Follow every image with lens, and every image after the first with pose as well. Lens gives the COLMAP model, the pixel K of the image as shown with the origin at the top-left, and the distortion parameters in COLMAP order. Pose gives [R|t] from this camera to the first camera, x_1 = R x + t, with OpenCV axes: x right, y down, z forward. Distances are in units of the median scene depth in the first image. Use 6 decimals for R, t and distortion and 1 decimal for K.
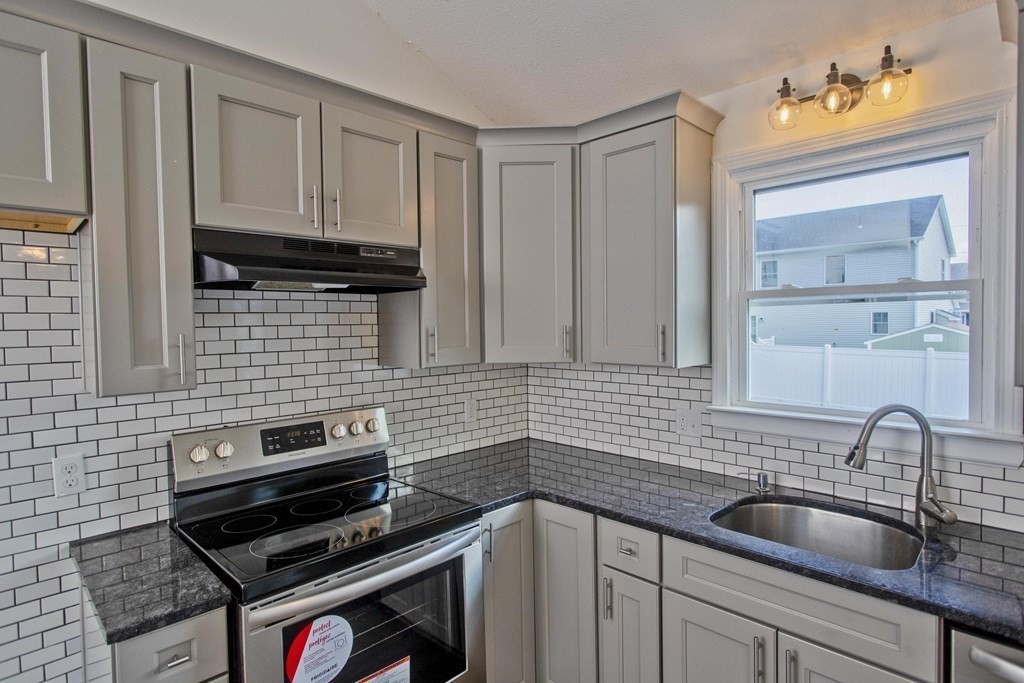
lens RADIAL K [[538.8, 0, 510.3], [0, 538.8, 337.6], [0, 0, 1]] dist [-0.006014, 0.001399]
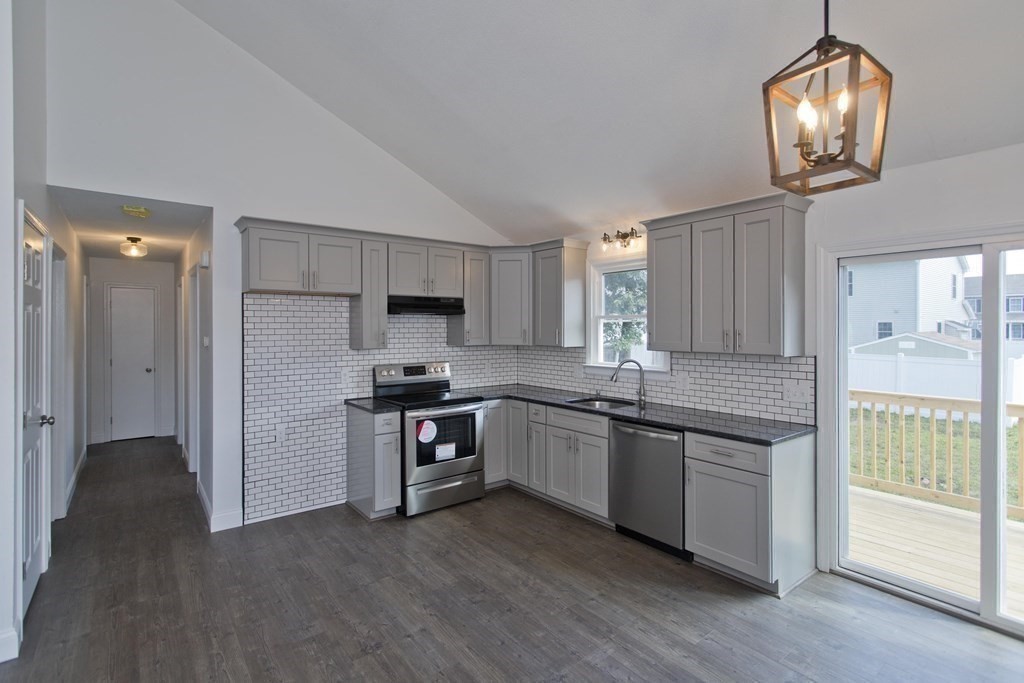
lens RADIAL K [[492.2, 0, 505.8], [0, 492.2, 322.2], [0, 0, 1]] dist [0.002874, 0.003445]
pose [[0.991890, 0.011331, -0.126592, 0.352486], [-0.016070, 0.999205, -0.036476, 0.030648], [0.126078, 0.038215, 0.991284, -1.382303]]
